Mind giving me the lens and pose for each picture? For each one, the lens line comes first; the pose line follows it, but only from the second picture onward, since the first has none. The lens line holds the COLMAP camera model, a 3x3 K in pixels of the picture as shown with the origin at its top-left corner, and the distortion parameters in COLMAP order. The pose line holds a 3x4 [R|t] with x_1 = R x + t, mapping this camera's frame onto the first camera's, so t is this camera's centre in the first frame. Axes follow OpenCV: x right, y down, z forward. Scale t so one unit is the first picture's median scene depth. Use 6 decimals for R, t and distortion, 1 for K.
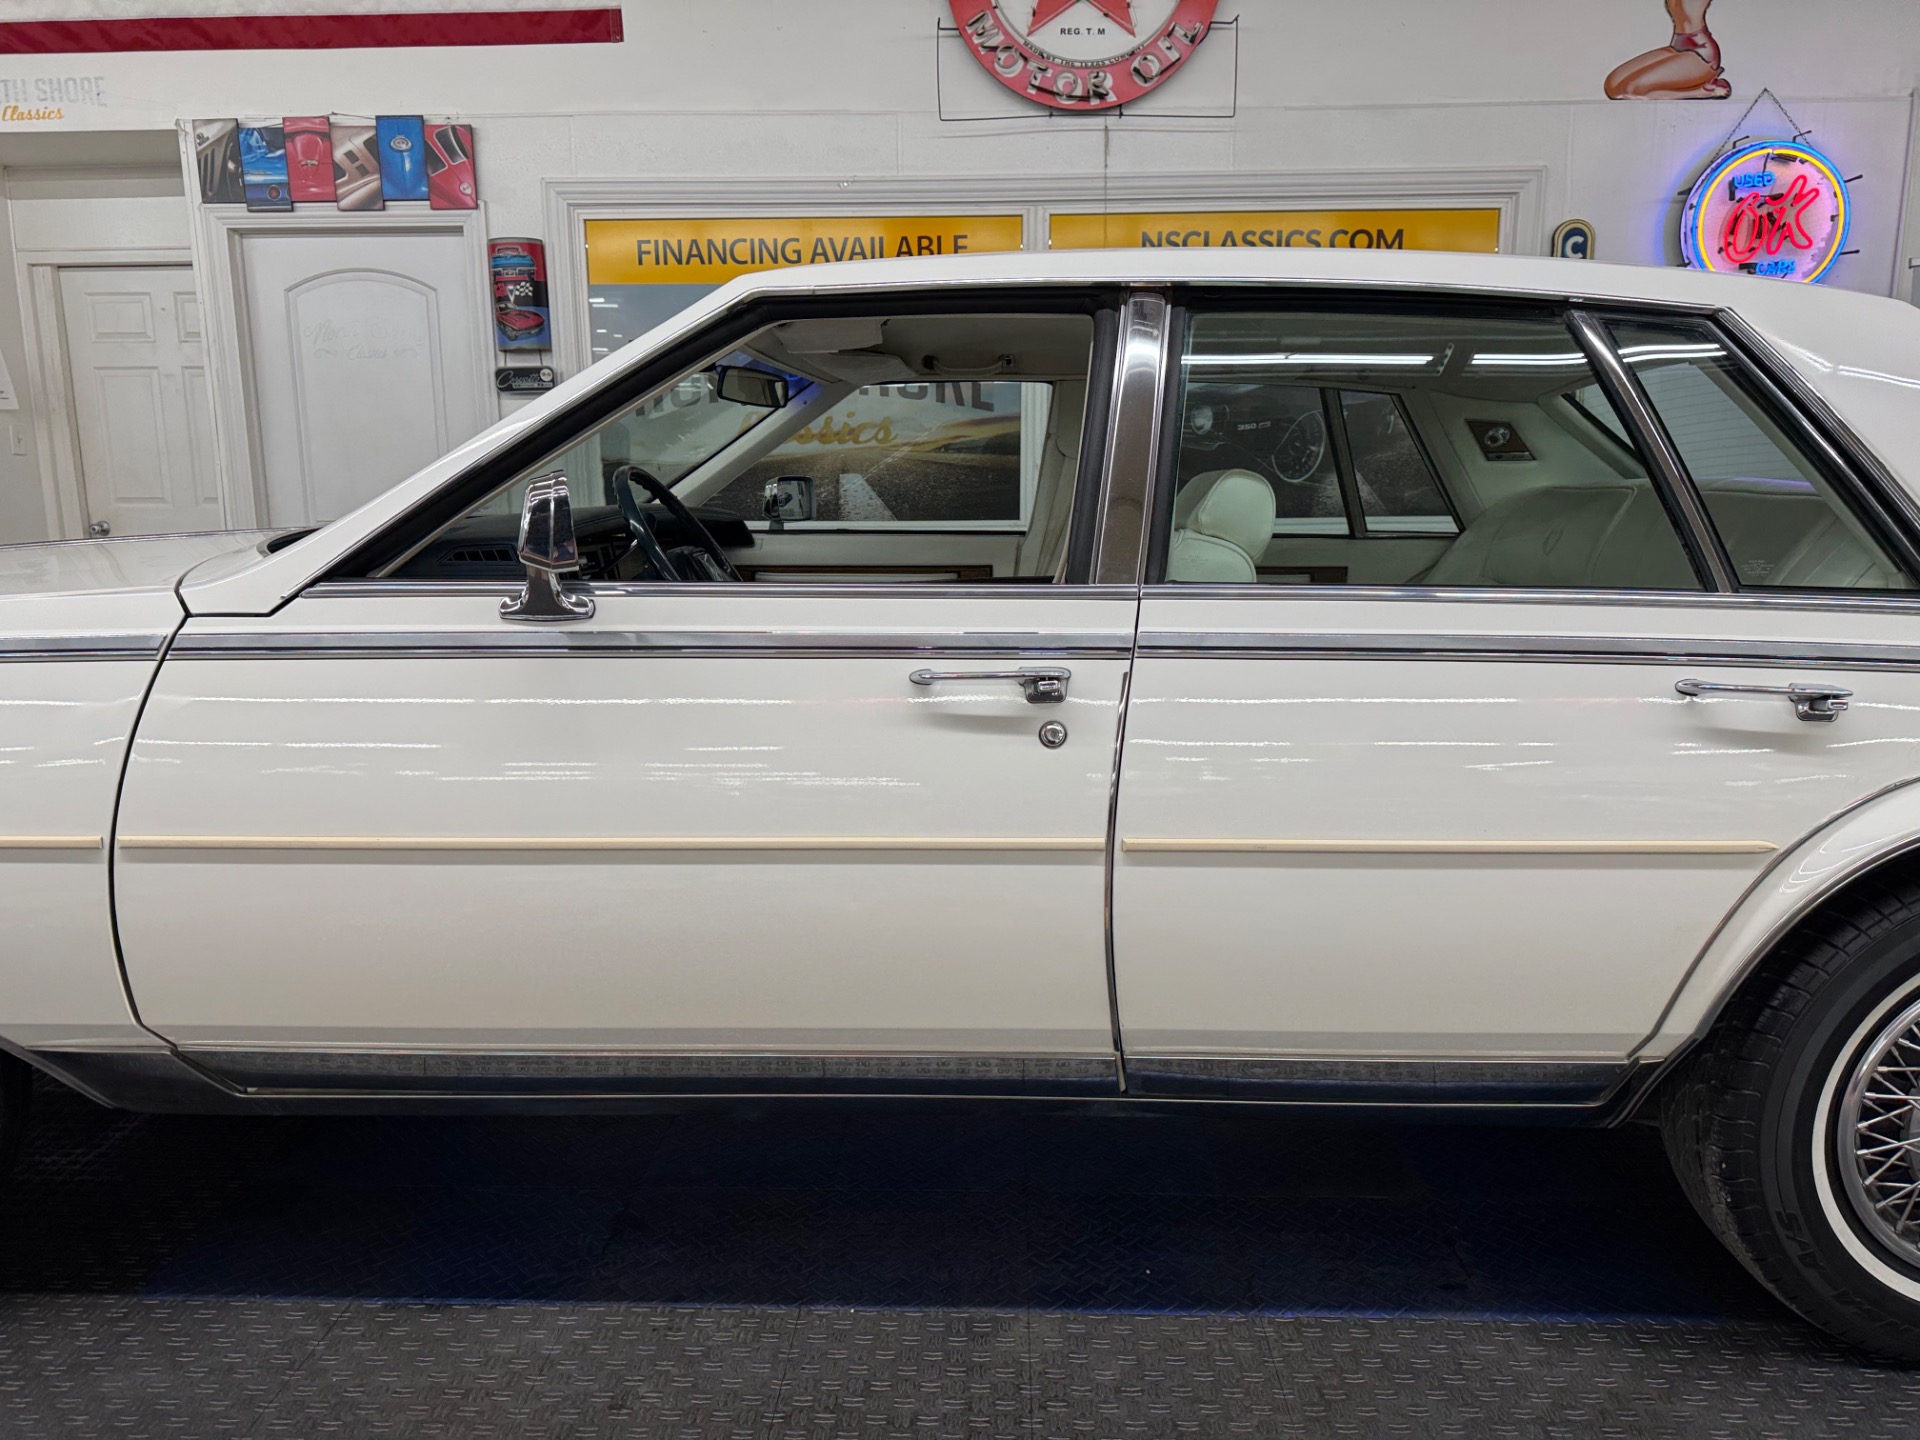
lens RADIAL K [[1349.6, 0, 958.1], [0, 1349.6, 726.9], [0, 0, 1]] dist [0.003890, -0.001403]
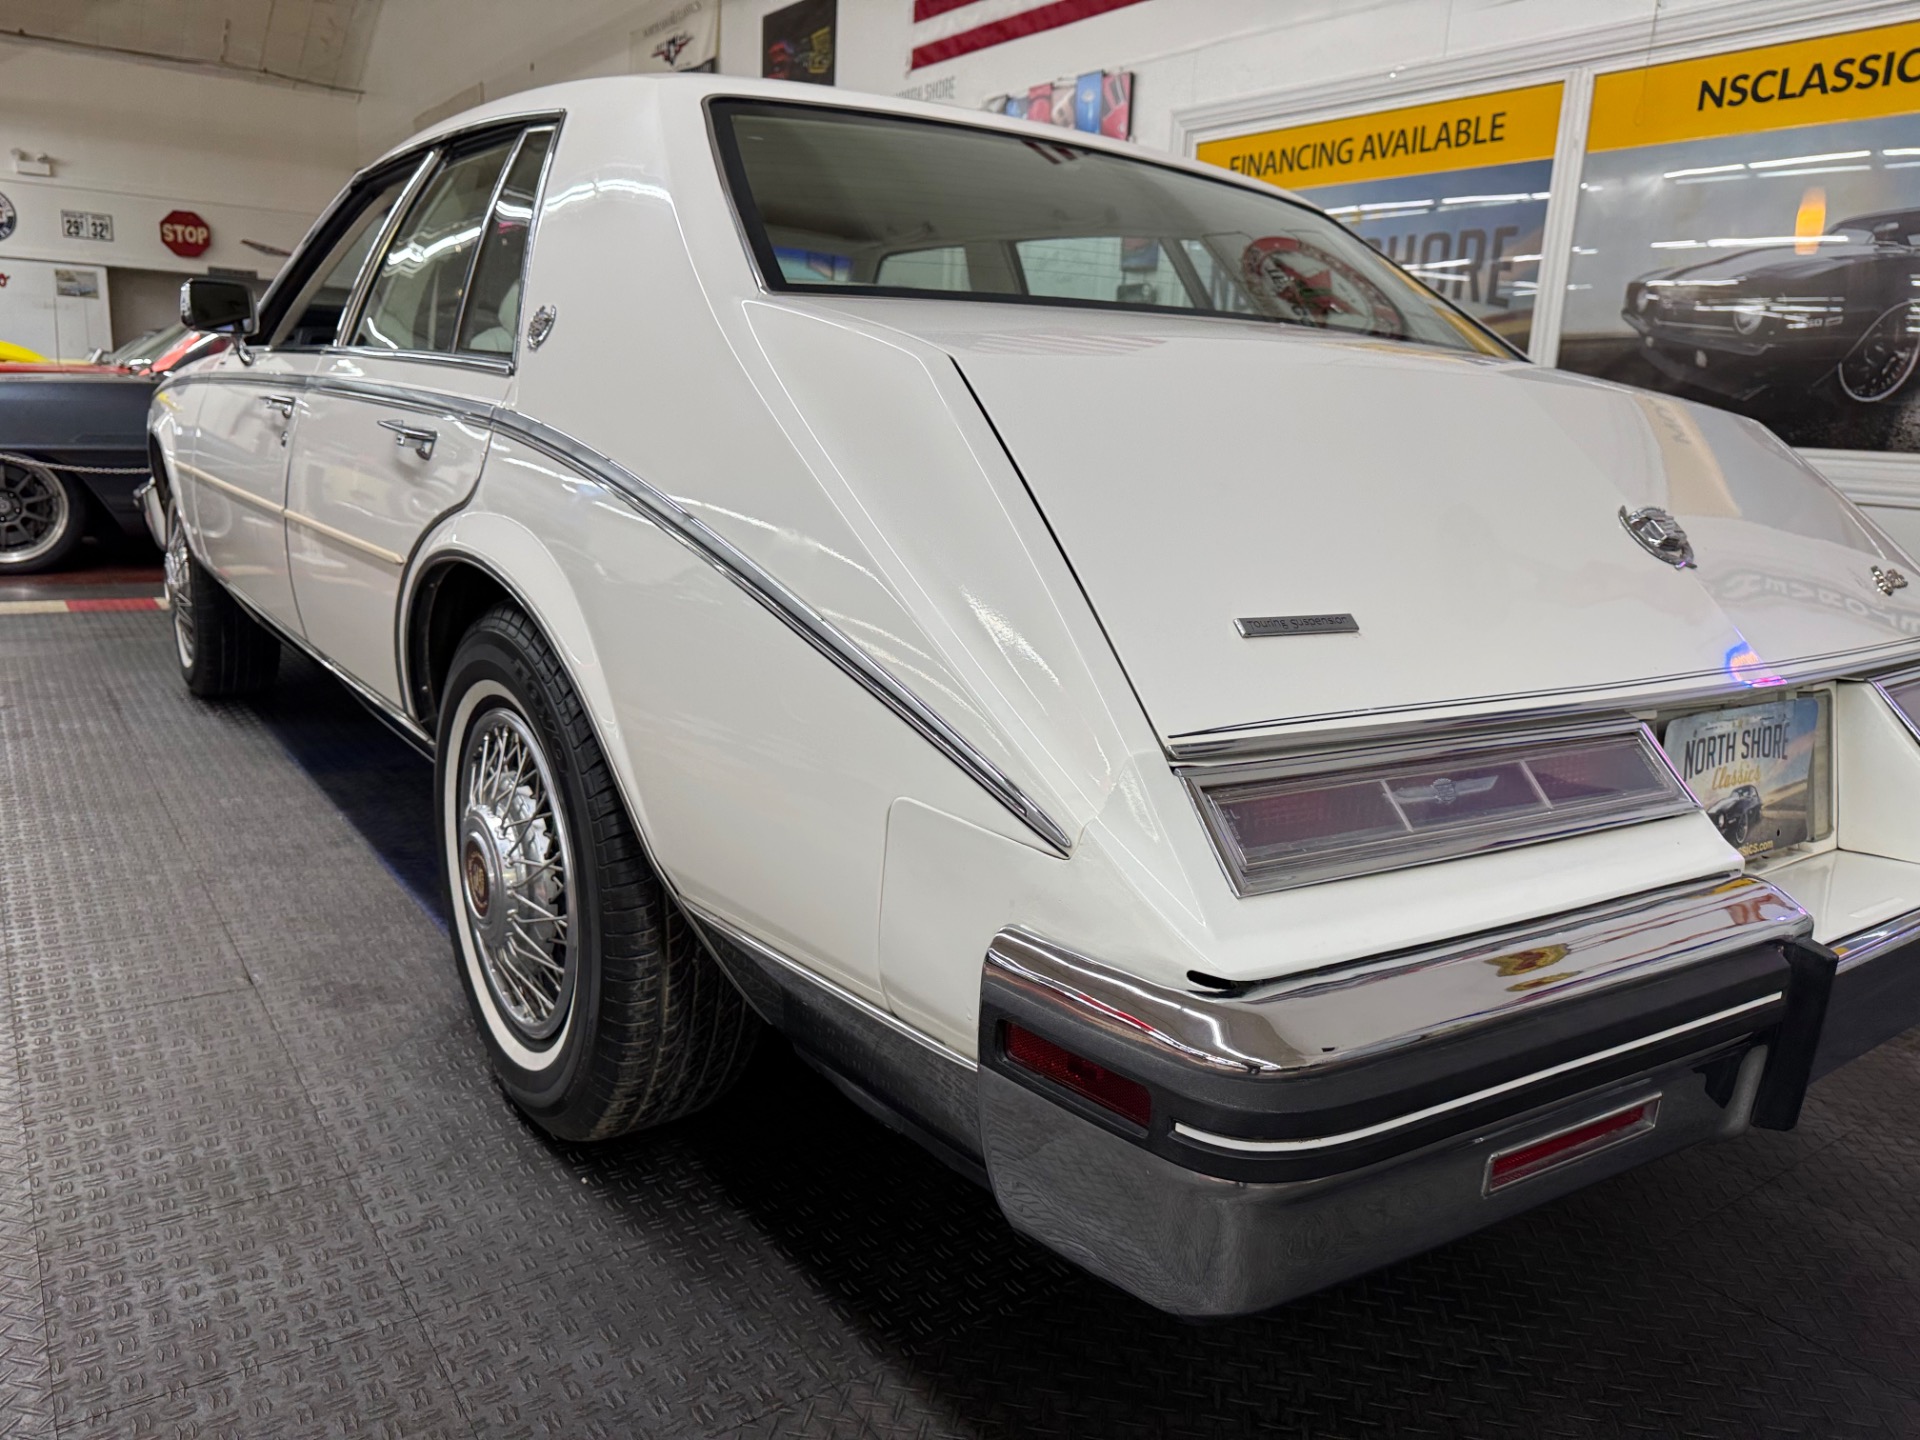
lens RADIAL K [[1384.4, 0, 960.0], [0, 1384.4, 720.0], [0, 0, 1]] dist [0.004799, -0.007476]
pose [[0.614550, 0.204599, -0.761884, 0.583214], [-0.189456, 0.975795, 0.109225, -0.004433], [0.765790, 0.077220, 0.638438, 0.175782]]
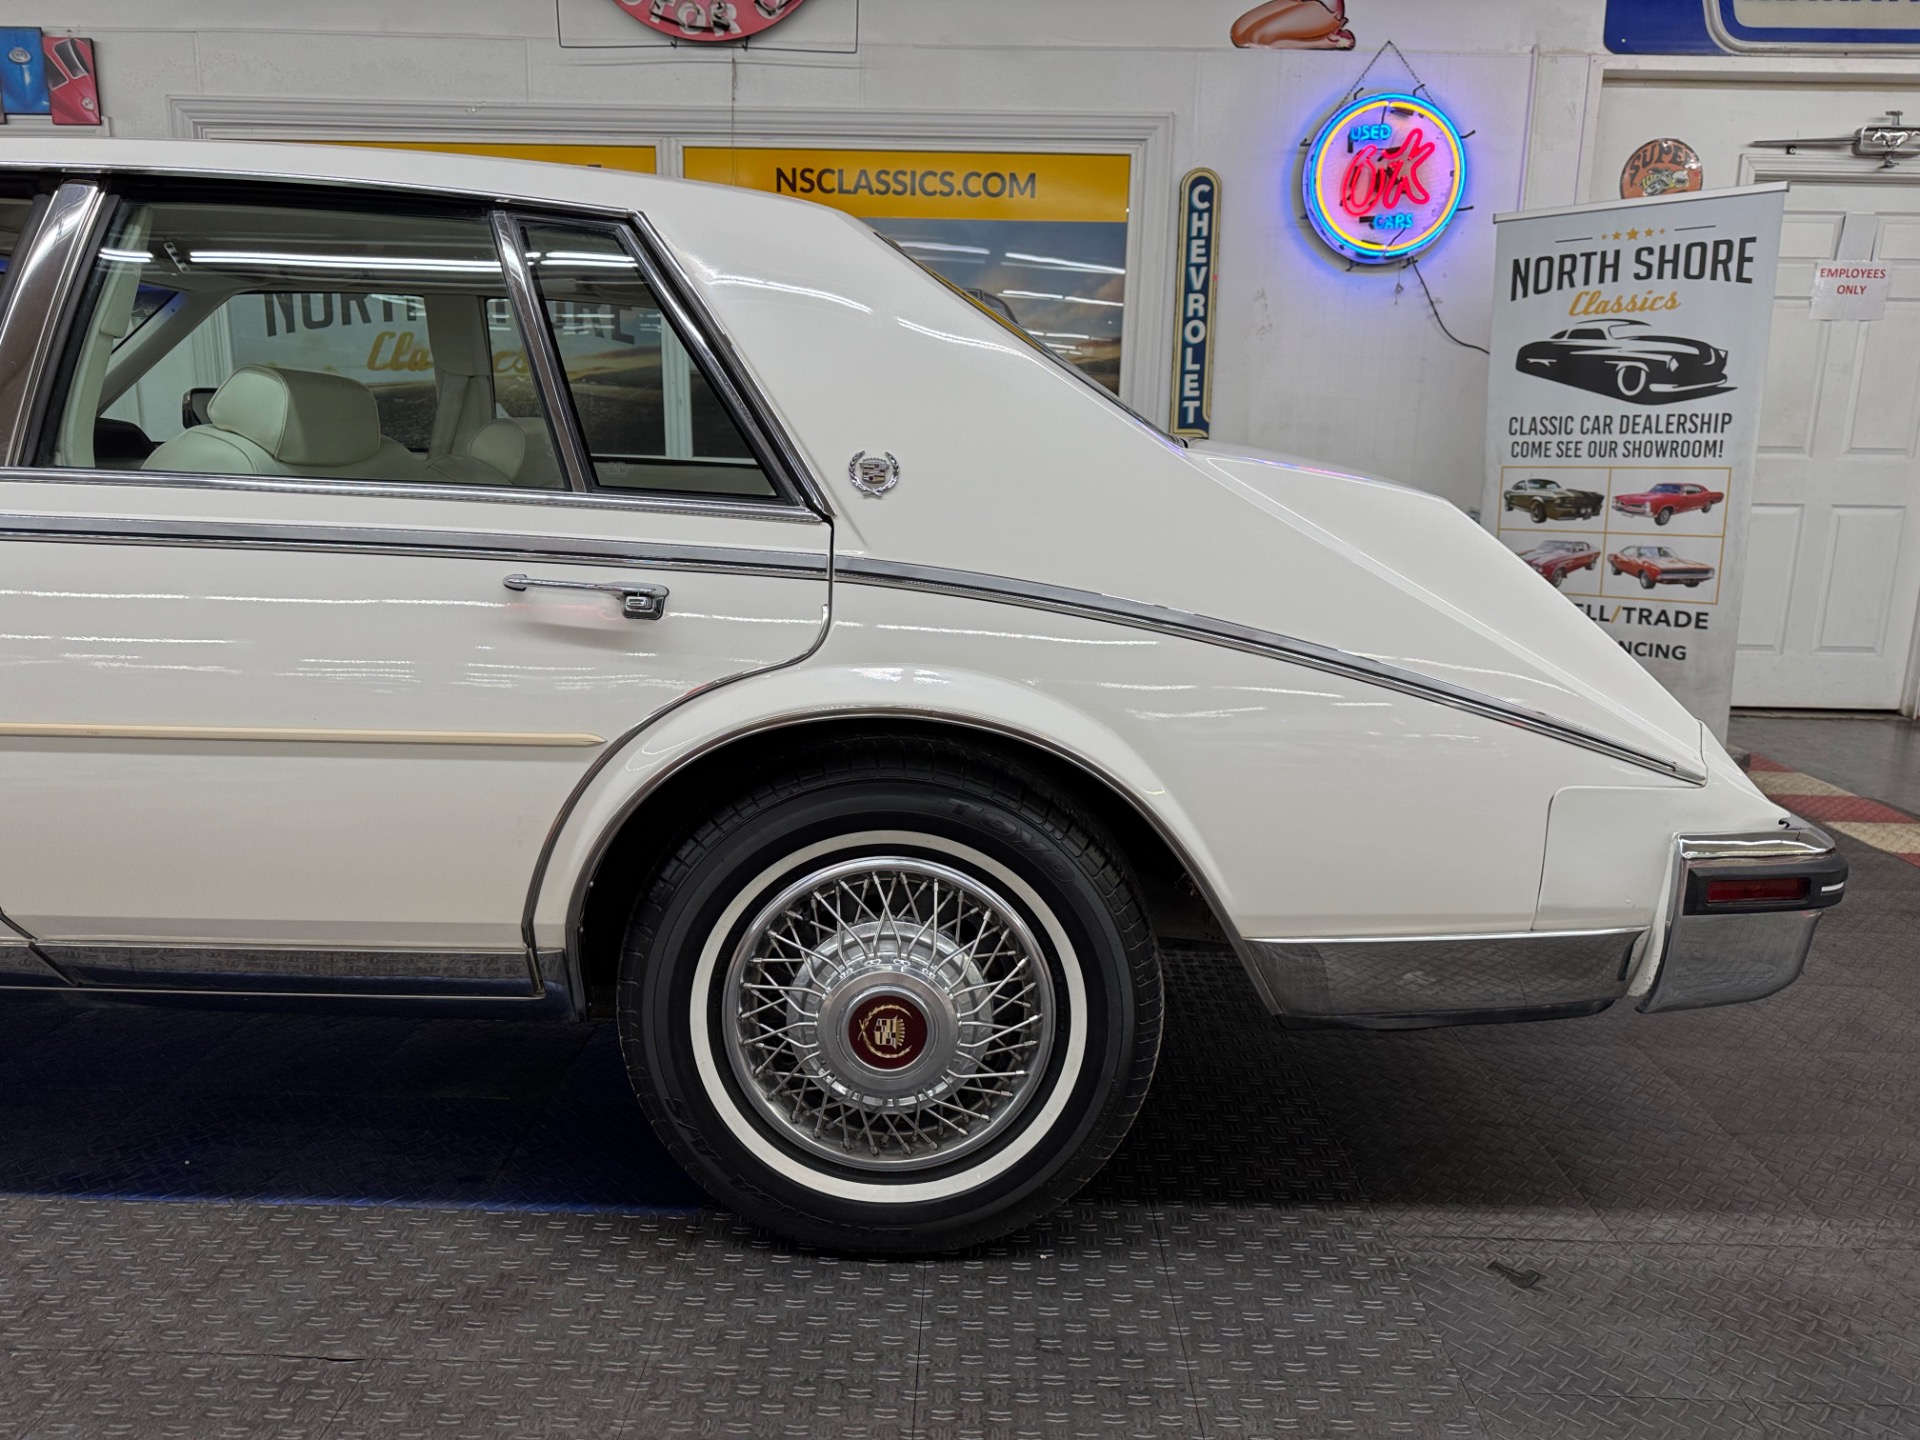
lens RADIAL K [[1346.7, 0, 956.2], [0, 1346.7, 716.8], [0, 0, 1]] dist [0.049154, -0.058380]
pose [[0.999559, 0.020651, 0.021328, 0.264415], [-0.021087, 0.999569, 0.020434, 0.013897], [-0.020897, -0.020875, 0.999564, -0.009647]]
